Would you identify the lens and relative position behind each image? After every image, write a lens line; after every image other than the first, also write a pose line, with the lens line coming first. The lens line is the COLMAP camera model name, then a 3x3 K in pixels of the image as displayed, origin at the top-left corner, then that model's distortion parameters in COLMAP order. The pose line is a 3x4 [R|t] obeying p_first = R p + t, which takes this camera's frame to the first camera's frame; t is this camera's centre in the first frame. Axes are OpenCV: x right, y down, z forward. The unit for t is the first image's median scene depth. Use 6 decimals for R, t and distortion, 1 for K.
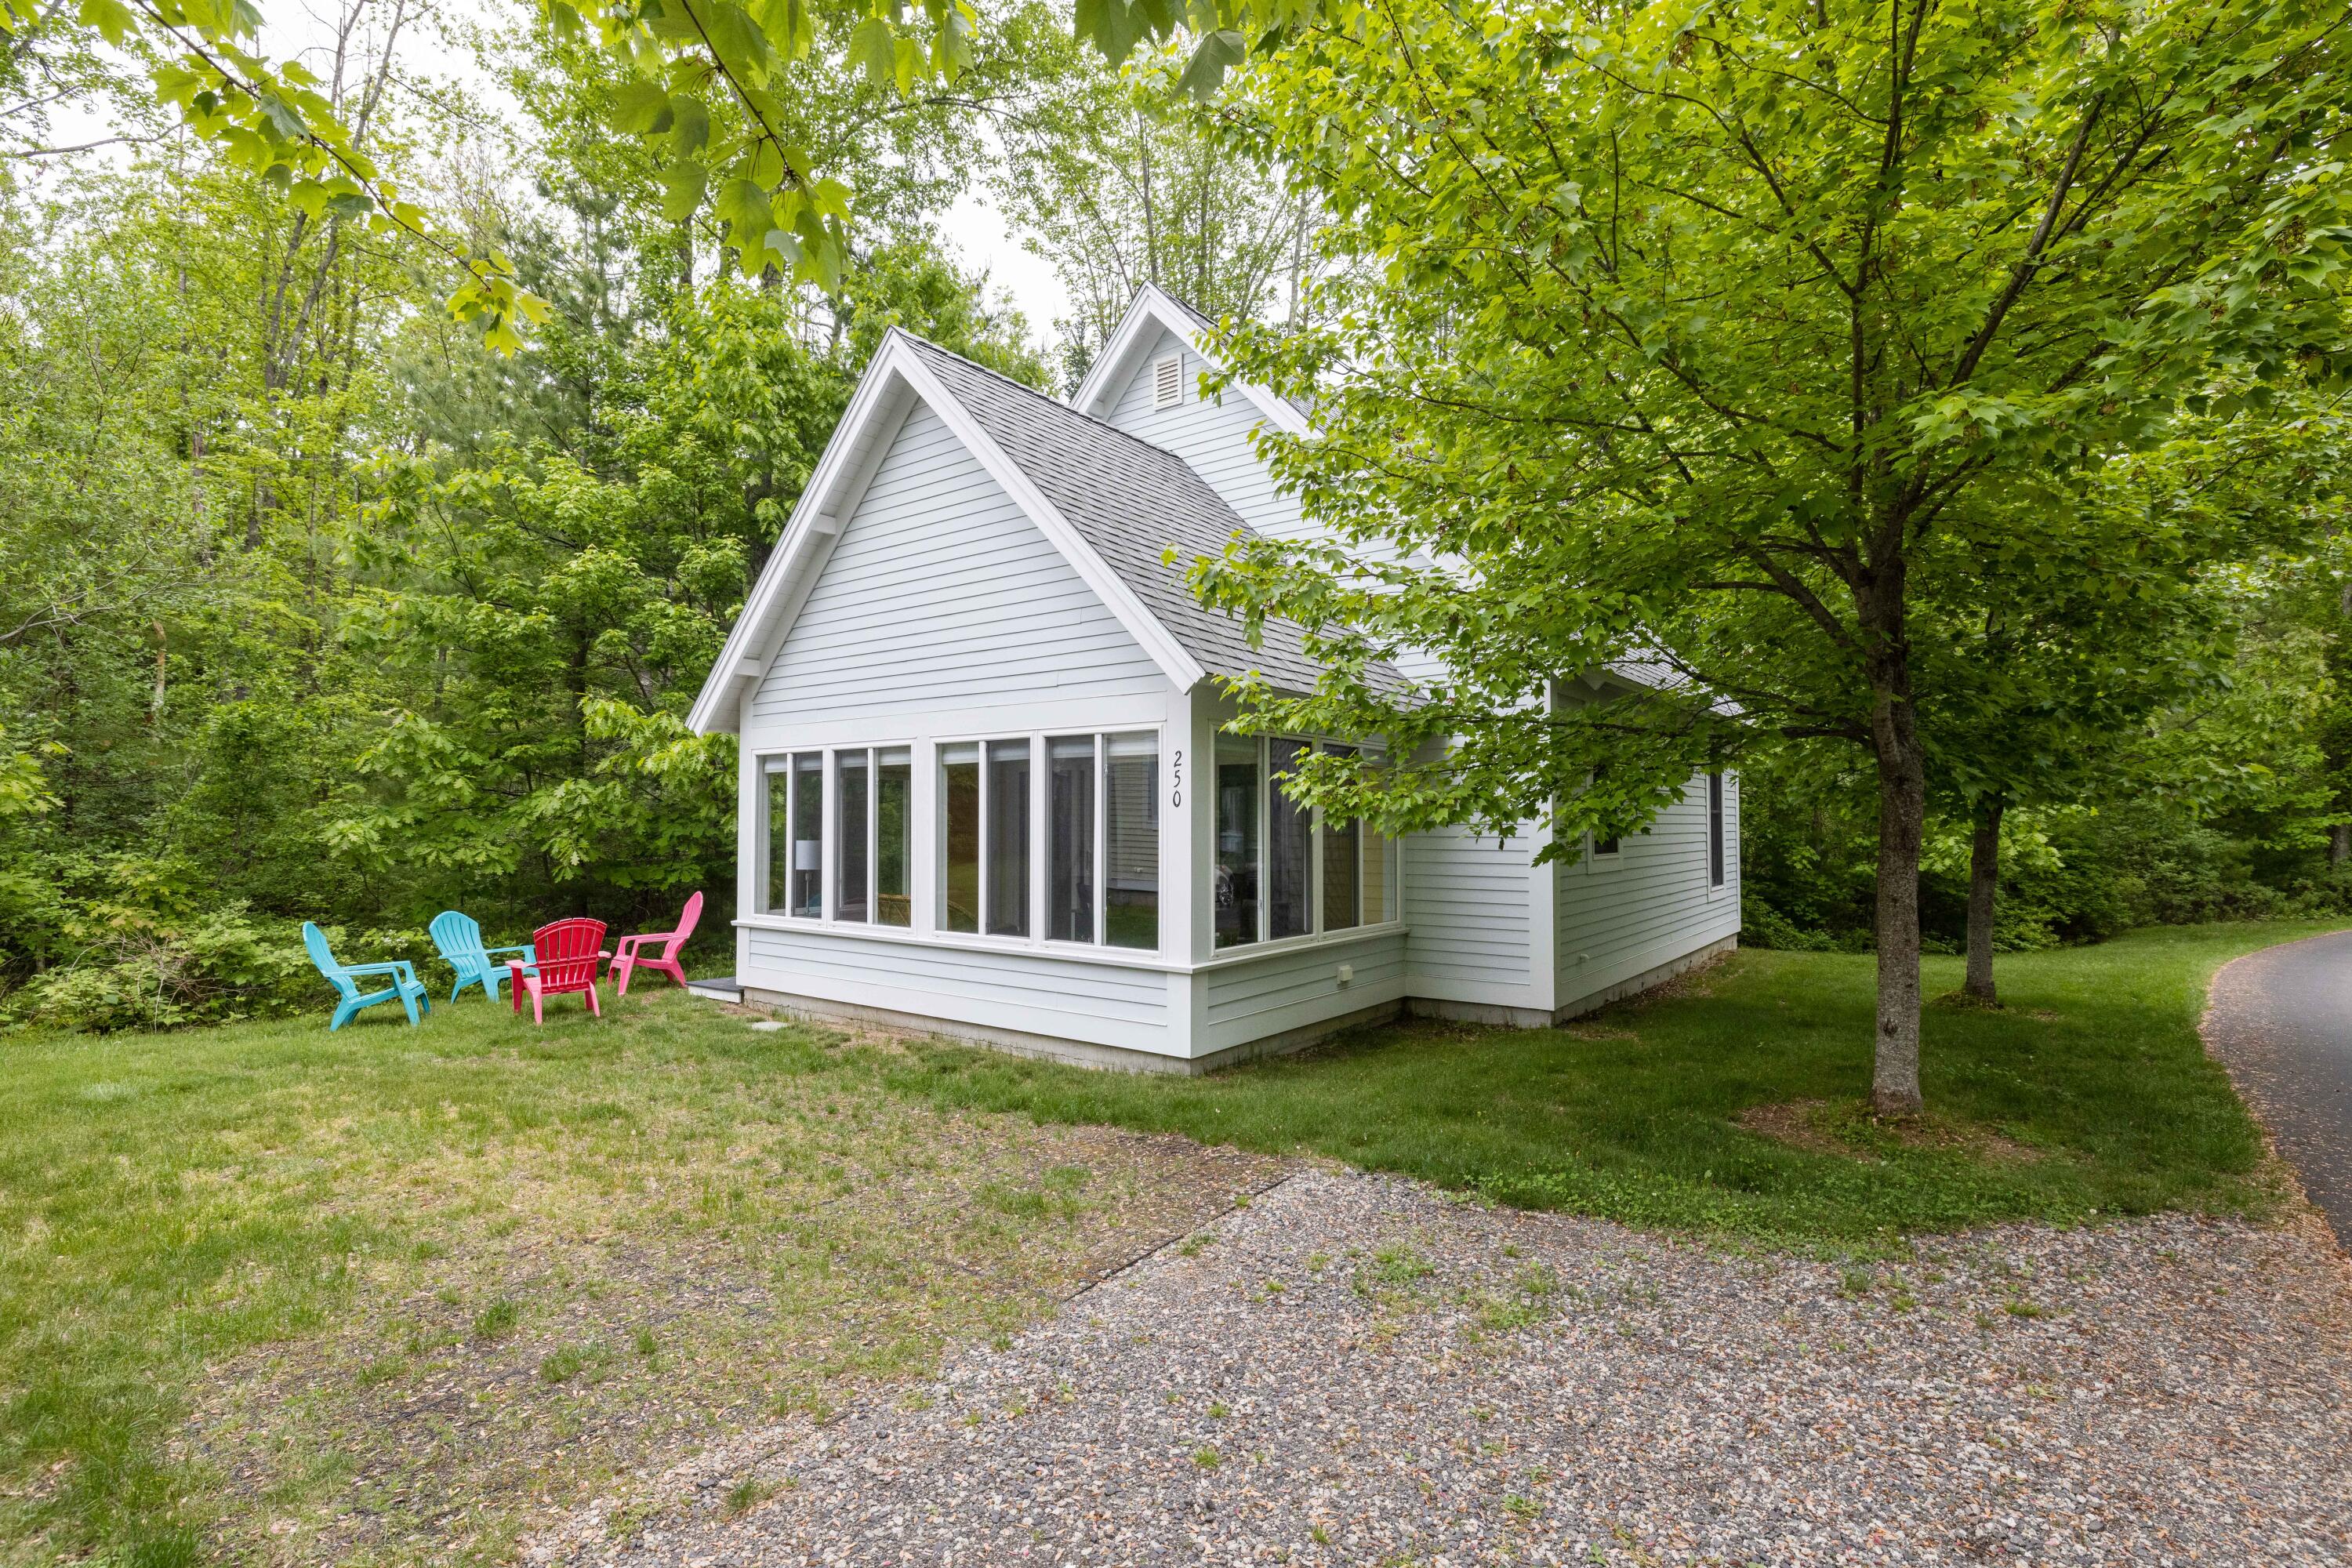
lens RADIAL K [[1078.0, 0, 1181.1], [0, 1078.0, 788.1], [0, 0, 1]] dist [-0.003624, 0.000887]
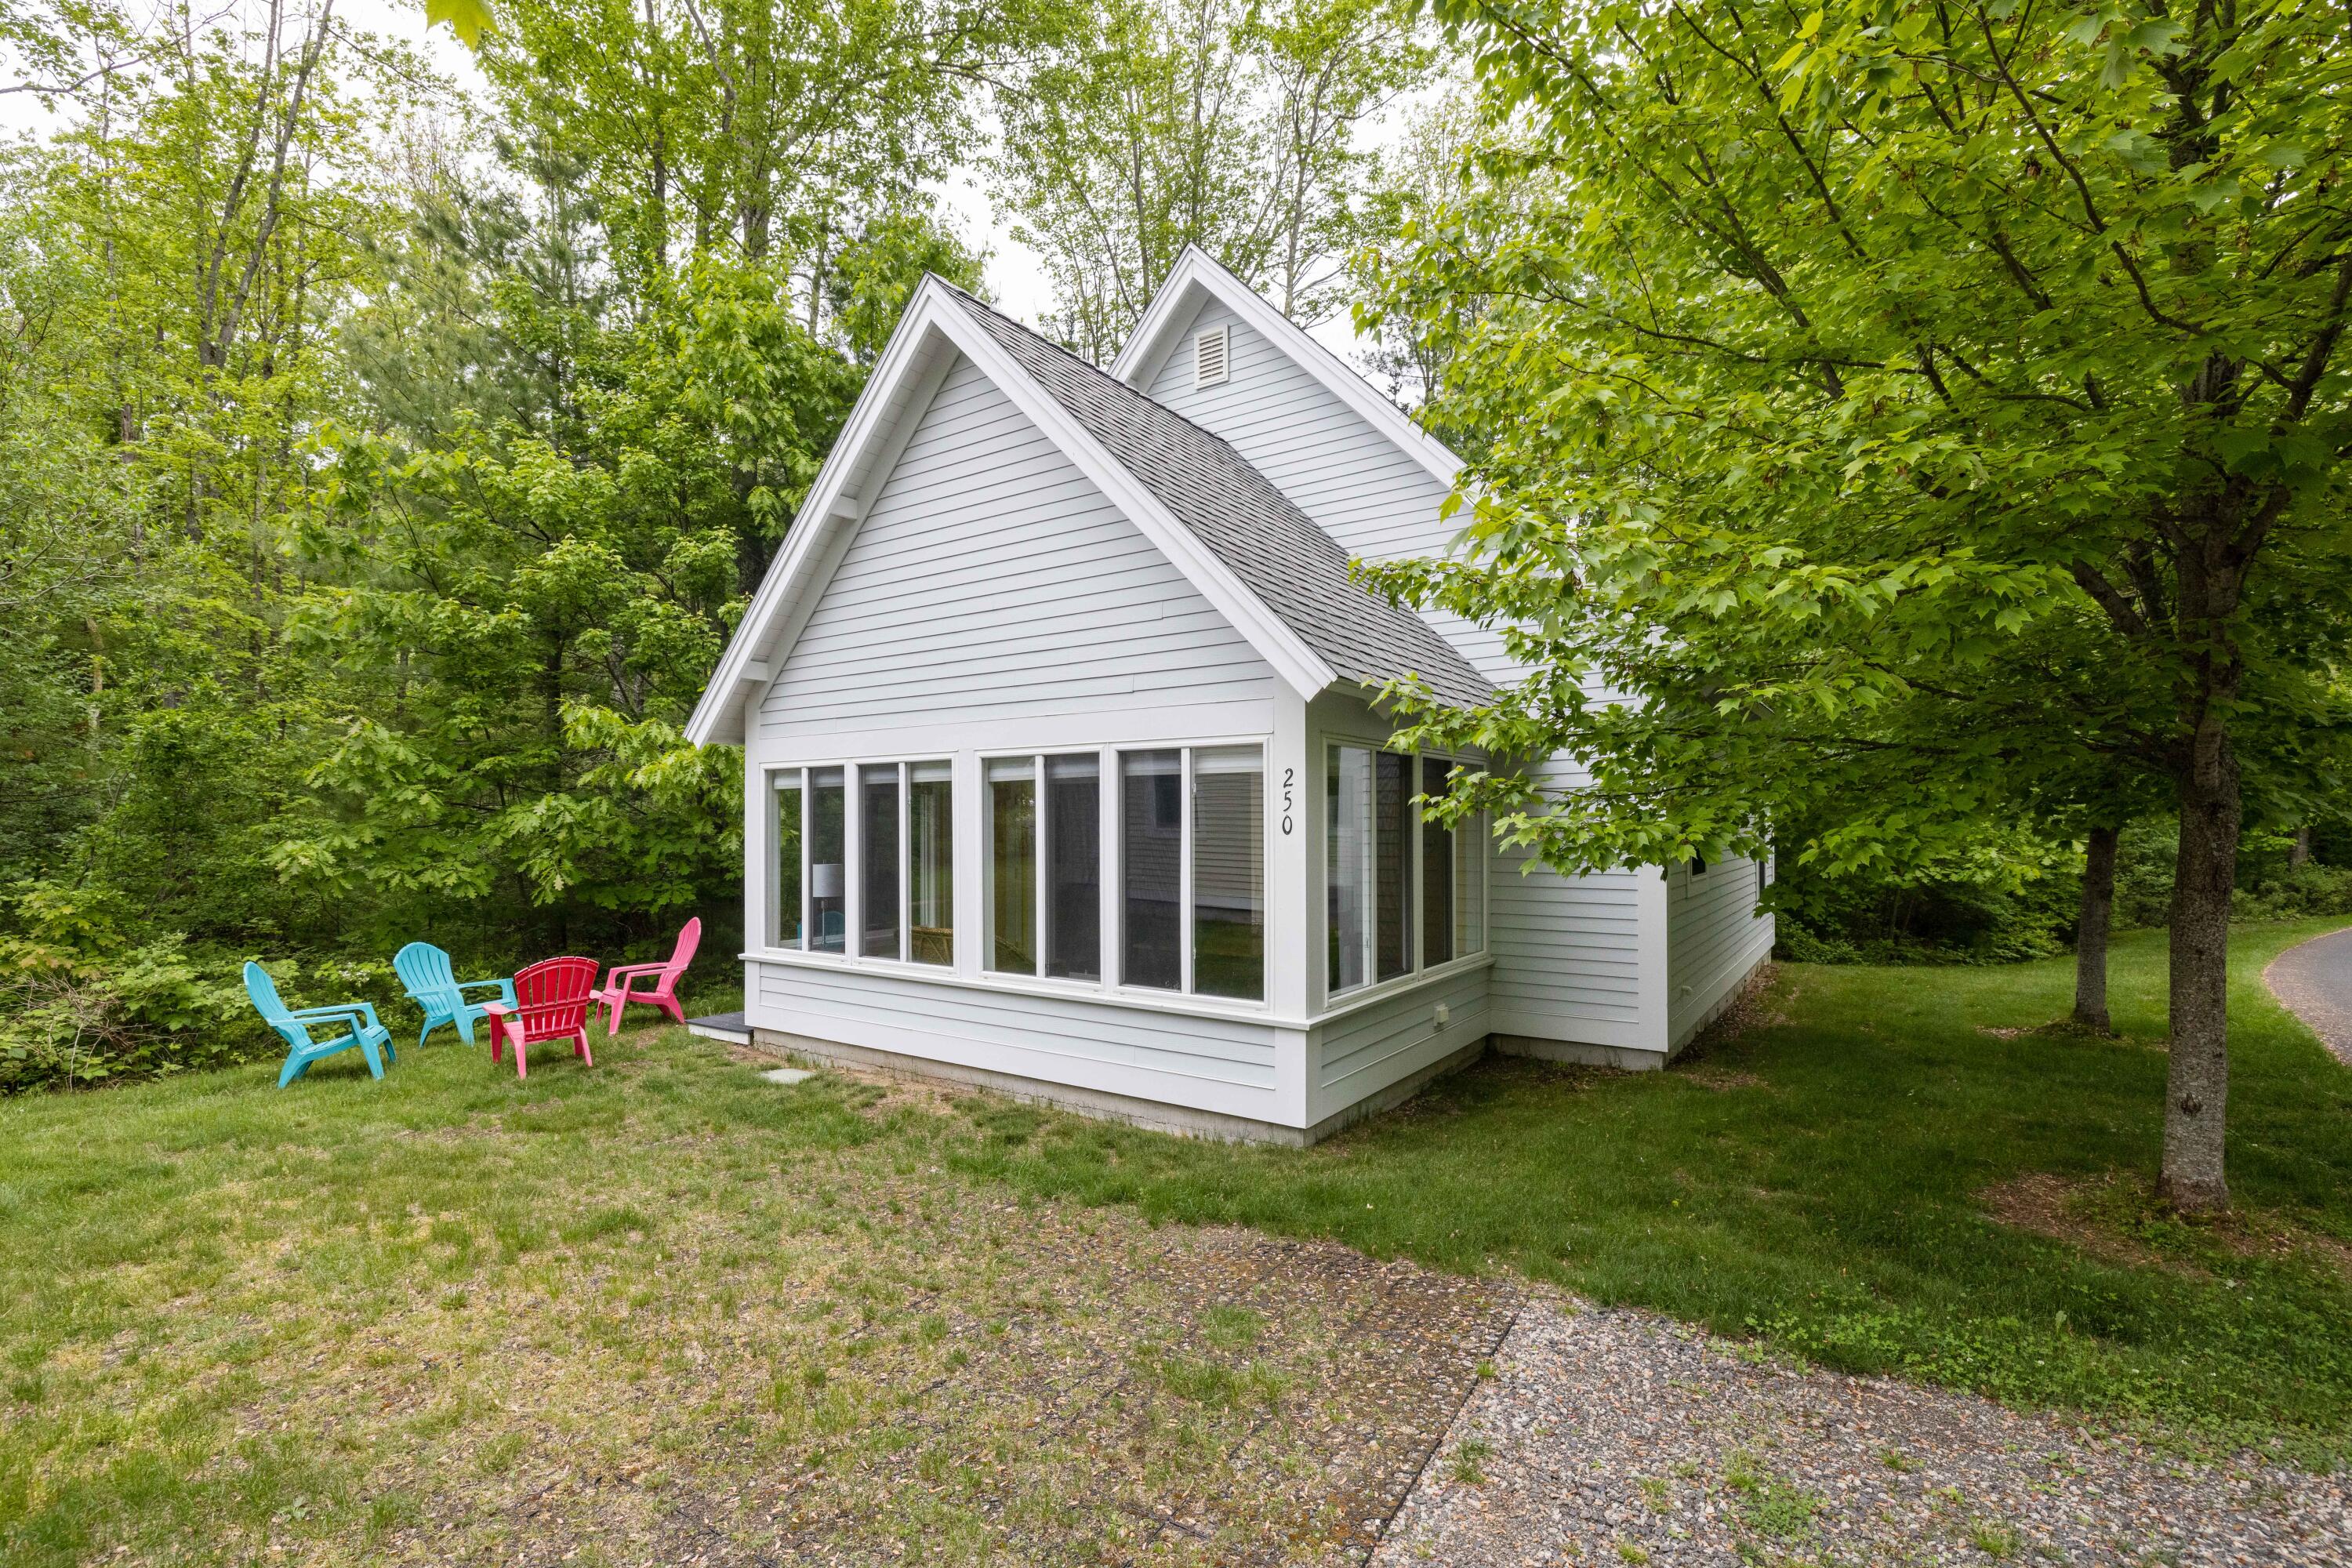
lens RADIAL K [[1032.9, 0, 1166.1], [0, 1032.9, 814.5], [0, 0, 1]] dist [0.001078, -0.000183]
pose [[0.999503, -0.003481, 0.031339, -0.089681], [0.002719, 0.999700, 0.024326, -0.013217], [-0.031414, -0.024228, 0.999213, 0.134258]]
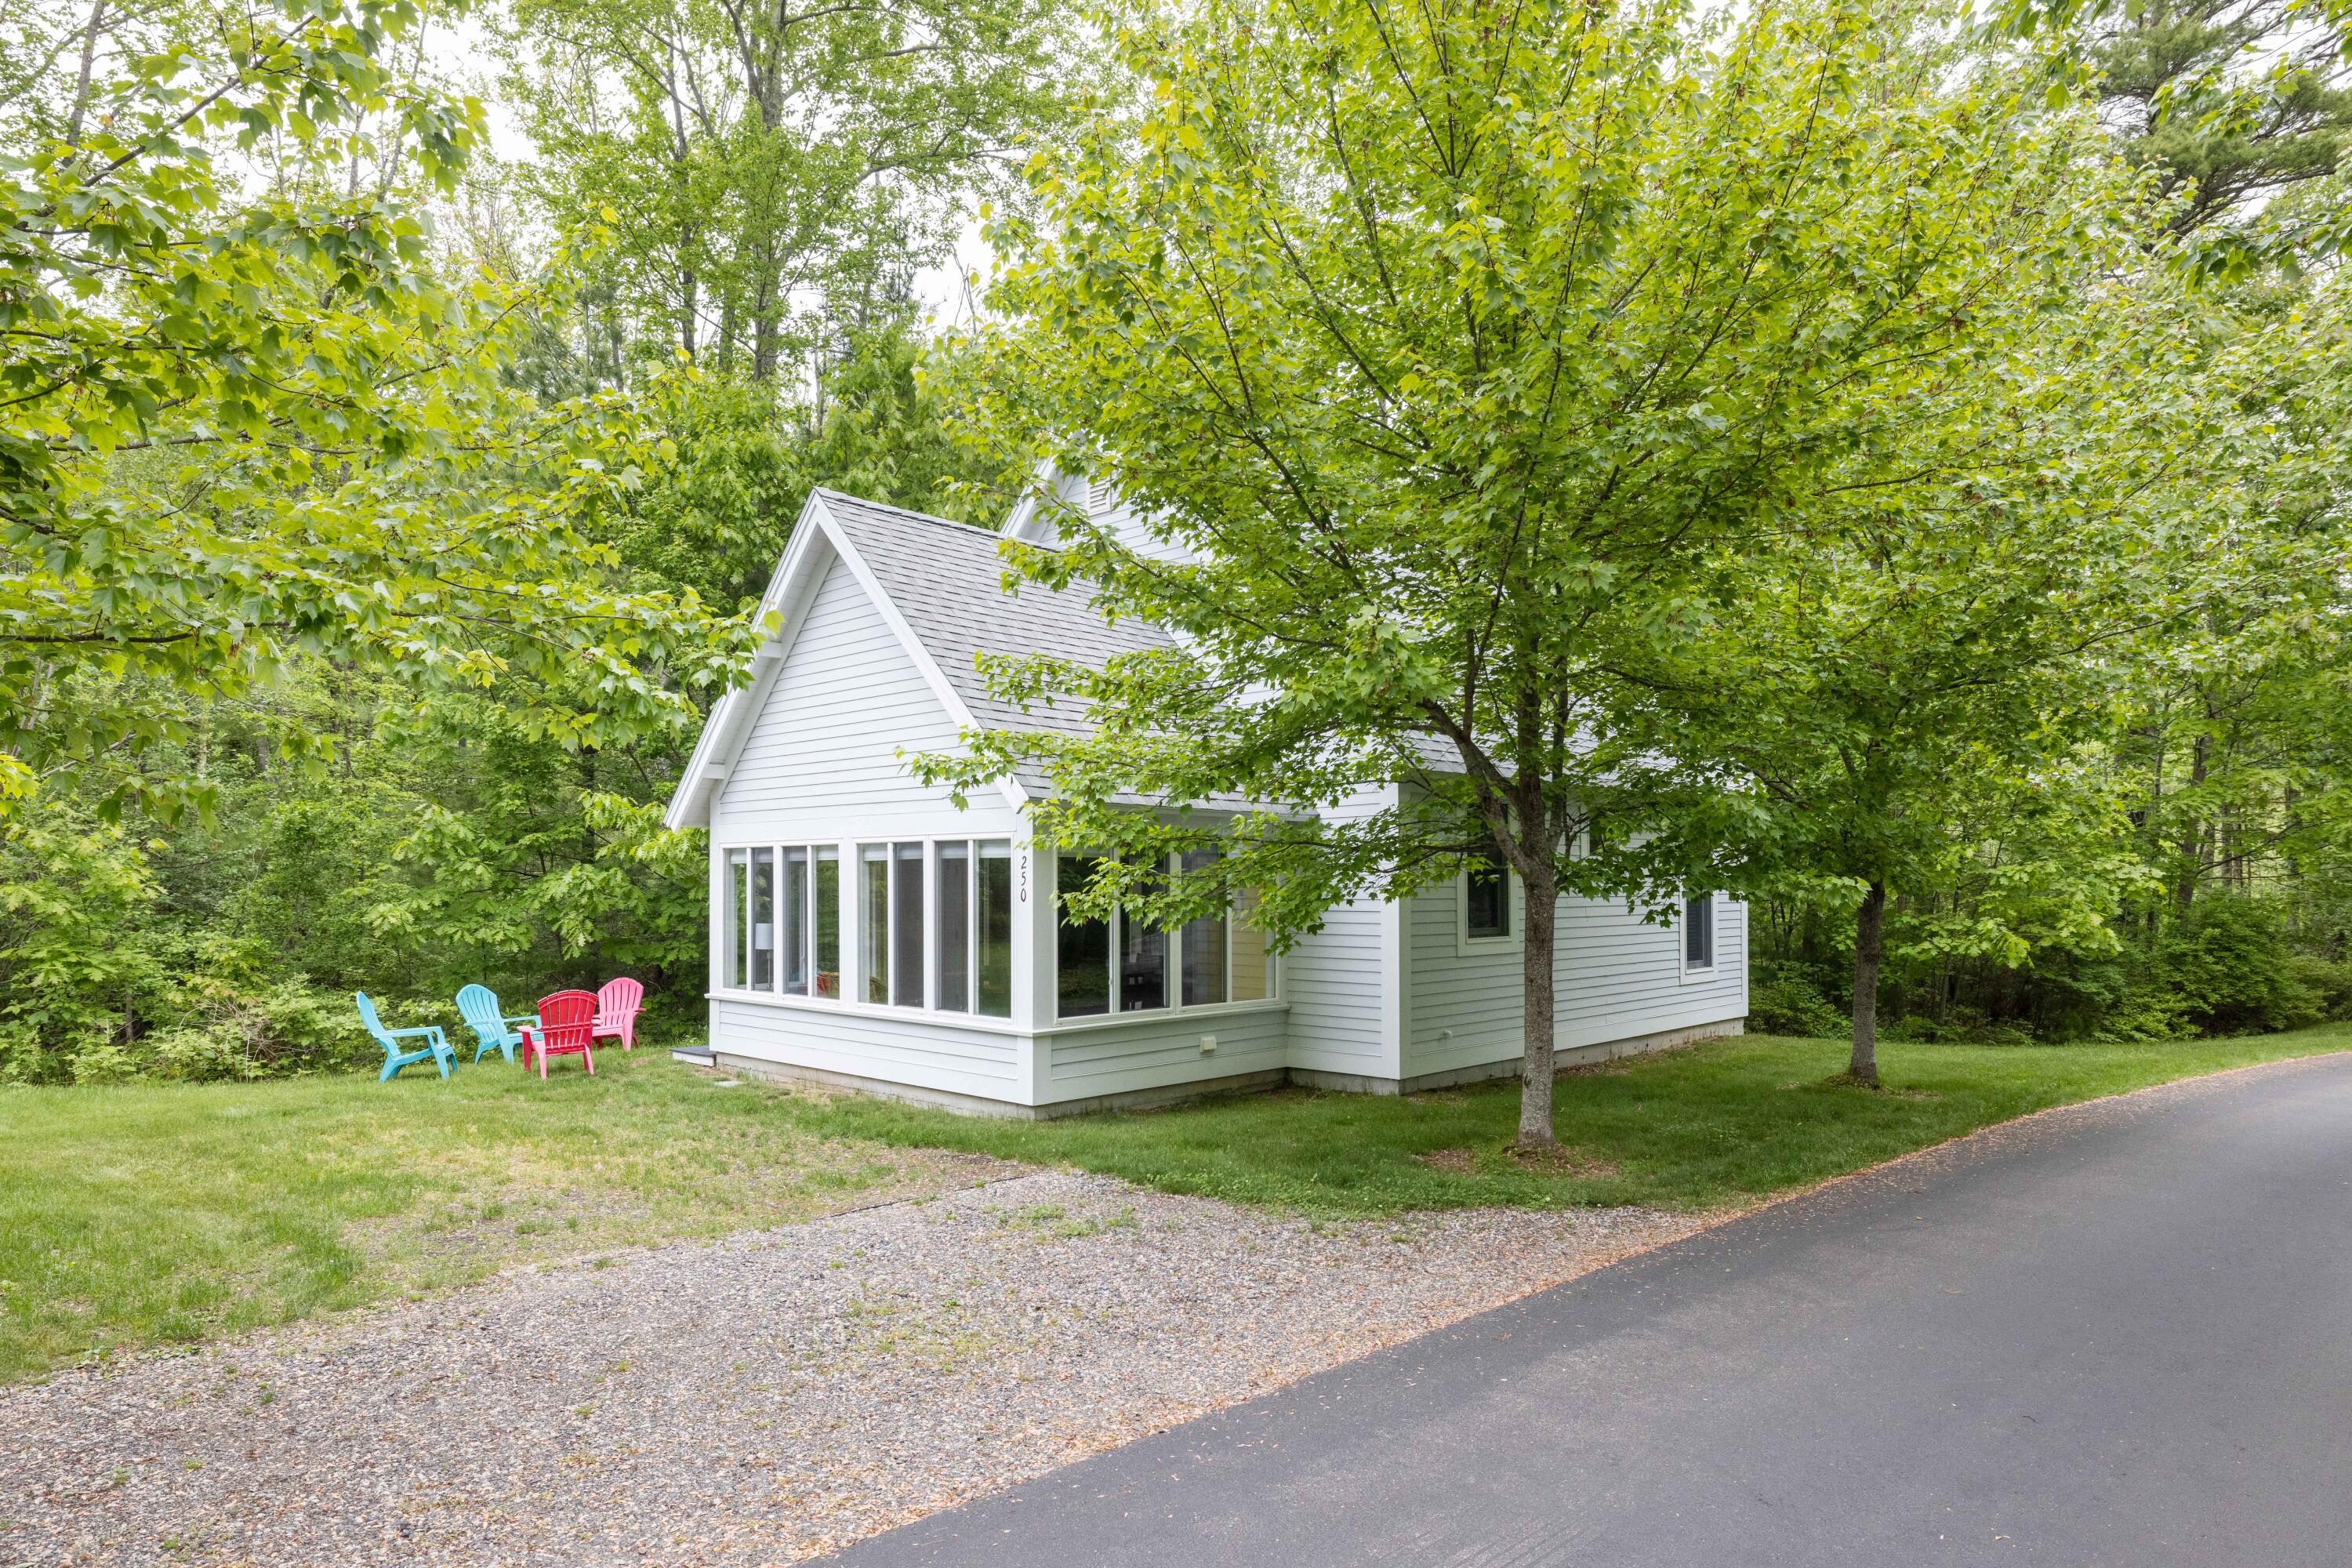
lens RADIAL K [[1359.2, 0, 1187.7], [0, 1359.2, 870.1], [0, 0, 1]] dist [0.004493, 0.000176]
pose [[0.993316, -0.002505, -0.115398, 0.258260], [0.005106, 0.999739, 0.022252, -0.037166], [0.115312, -0.022693, 0.993070, -0.368099]]
